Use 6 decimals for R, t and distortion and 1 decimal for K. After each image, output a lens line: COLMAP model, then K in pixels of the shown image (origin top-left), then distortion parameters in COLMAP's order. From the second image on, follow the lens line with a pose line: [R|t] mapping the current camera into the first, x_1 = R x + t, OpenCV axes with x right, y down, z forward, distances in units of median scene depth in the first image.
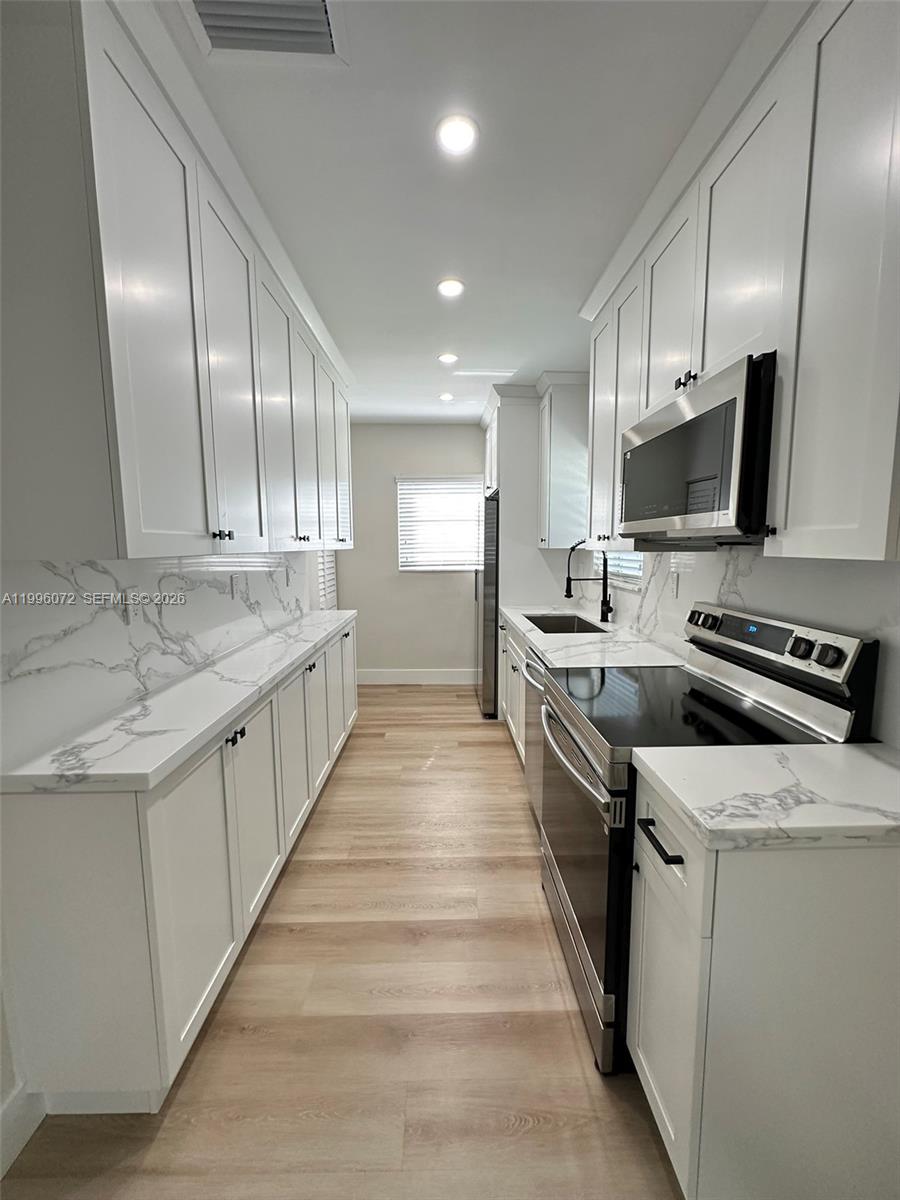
lens RADIAL K [[479.5, 0, 450.0], [0, 479.5, 600.0], [0, 0, 1]] dist [-0.001189, 0.000302]
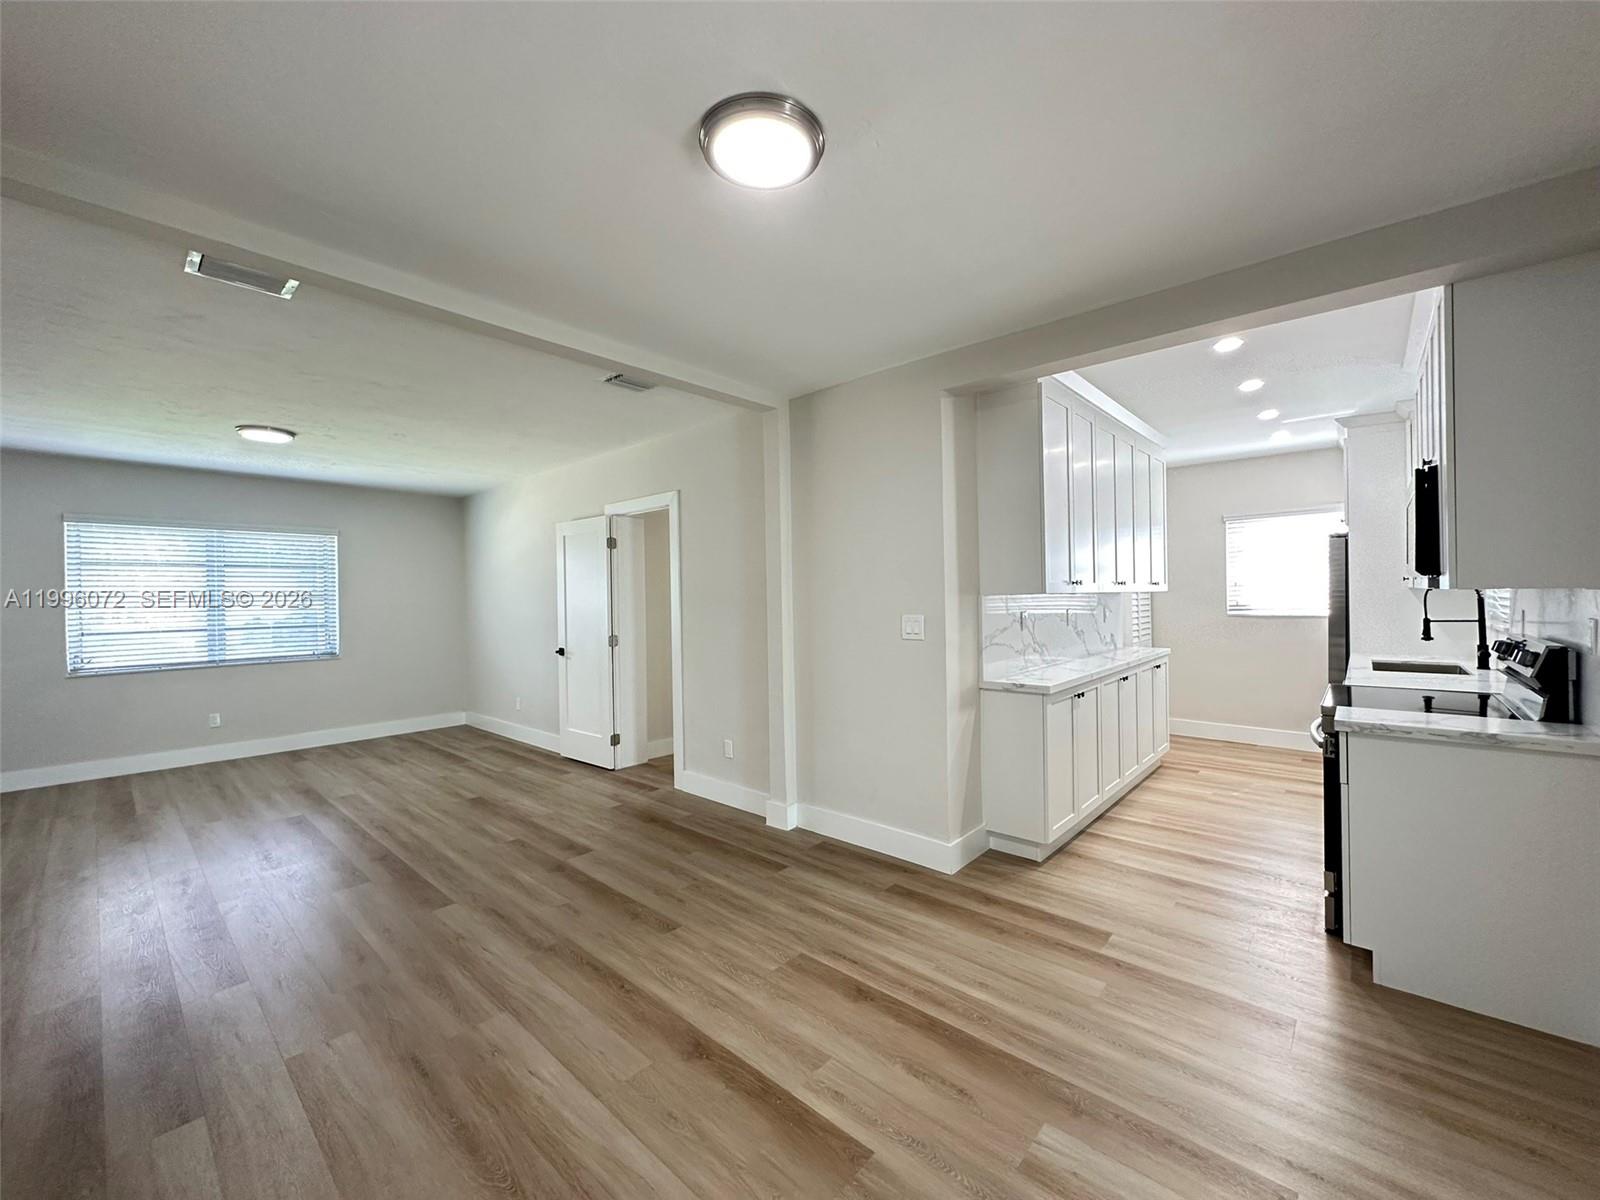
lens RADIAL K [[639.3, 0, 800.0], [0, 639.3, 600.0], [0, 0, 1]] dist [-0.001189, 0.000302]
pose [[0.734025, -0.002713, -0.679117, 0.315709], [-0.065743, 0.995011, -0.075034, 0.142264], [0.675933, 0.099724, 0.730185, -1.148610]]
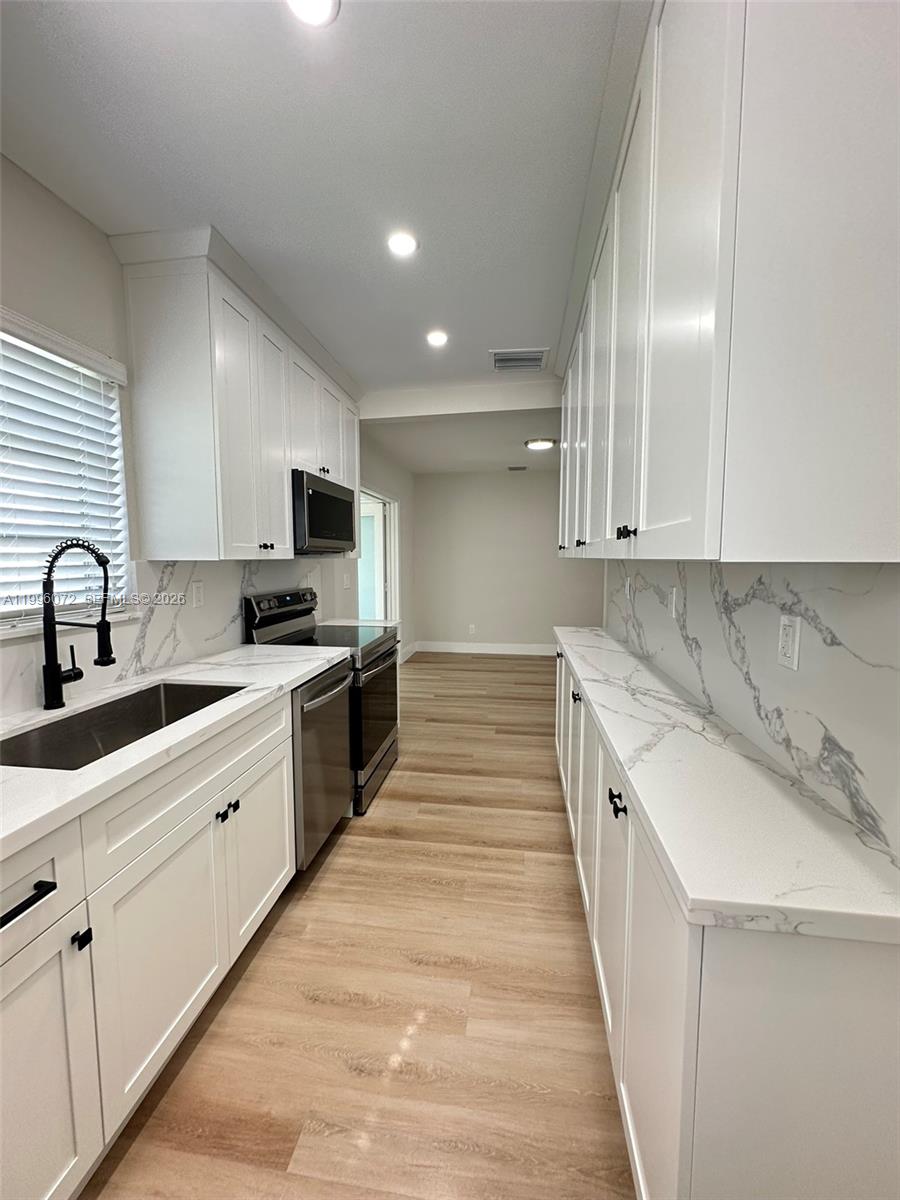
lens RADIAL K [[476.8, 0, 450.0], [0, 476.8, 600.0], [0, 0, 1]] dist [-0.002891, 0.000625]
pose [[-0.987745, -0.007822, 0.155882, -0.247547], [0.024110, 0.979109, 0.201904, -0.243989], [-0.154204, 0.203188, -0.966921, 2.216427]]
